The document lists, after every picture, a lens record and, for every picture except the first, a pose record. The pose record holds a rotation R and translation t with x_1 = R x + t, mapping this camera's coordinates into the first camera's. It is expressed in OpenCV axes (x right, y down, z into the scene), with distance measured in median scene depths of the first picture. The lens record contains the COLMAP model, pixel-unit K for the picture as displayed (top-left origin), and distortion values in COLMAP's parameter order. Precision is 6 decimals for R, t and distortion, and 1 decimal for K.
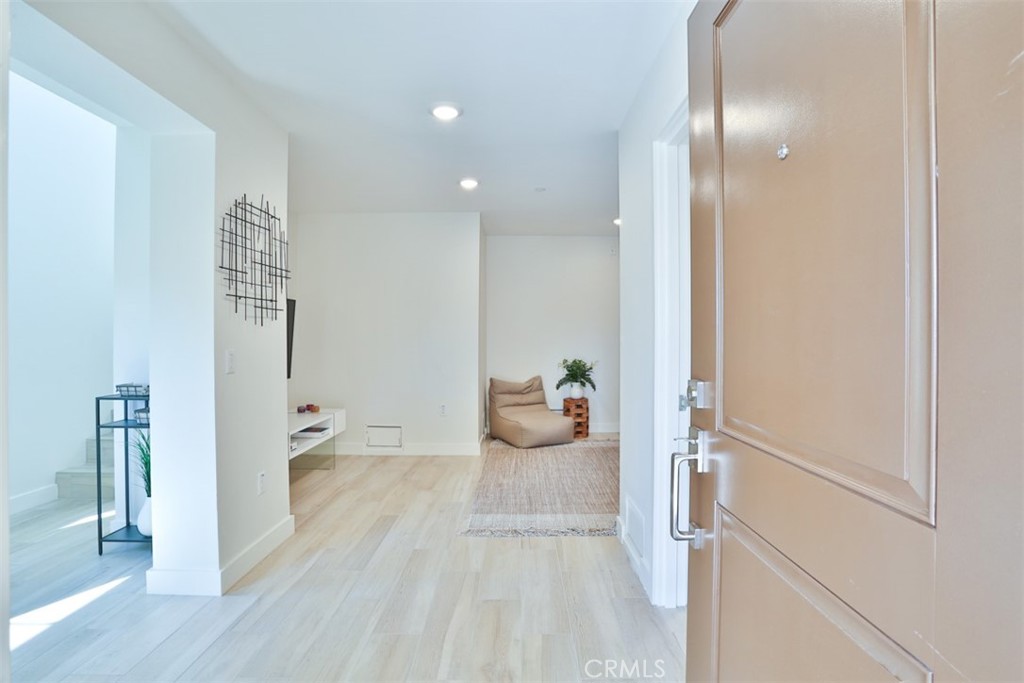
lens RADIAL K [[496.0, 0, 520.4], [0, 496.0, 337.0], [0, 0, 1]] dist [-0.075626, 0.031290]
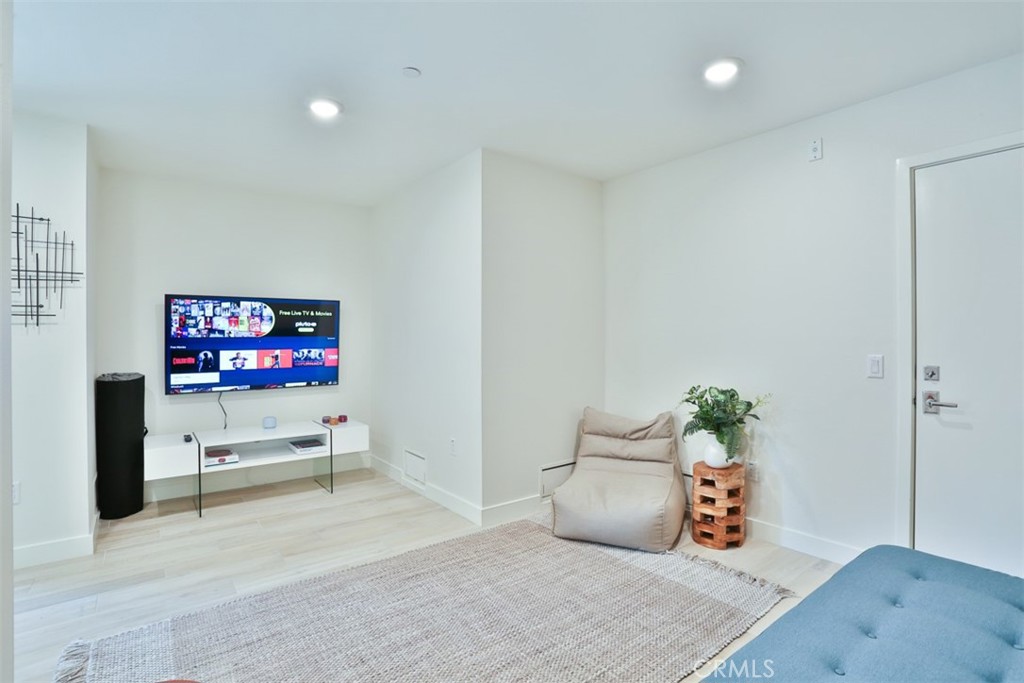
lens RADIAL K [[496.0, 0, 520.4], [0, 496.0, 337.0], [0, 0, 1]] dist [-0.075626, 0.031290]
pose [[0.621333, 0.001137, -0.783546, 0.568616], [0.001752, 0.999994, 0.002841, -0.011040], [0.783545, -0.003138, 0.621328, 0.815258]]
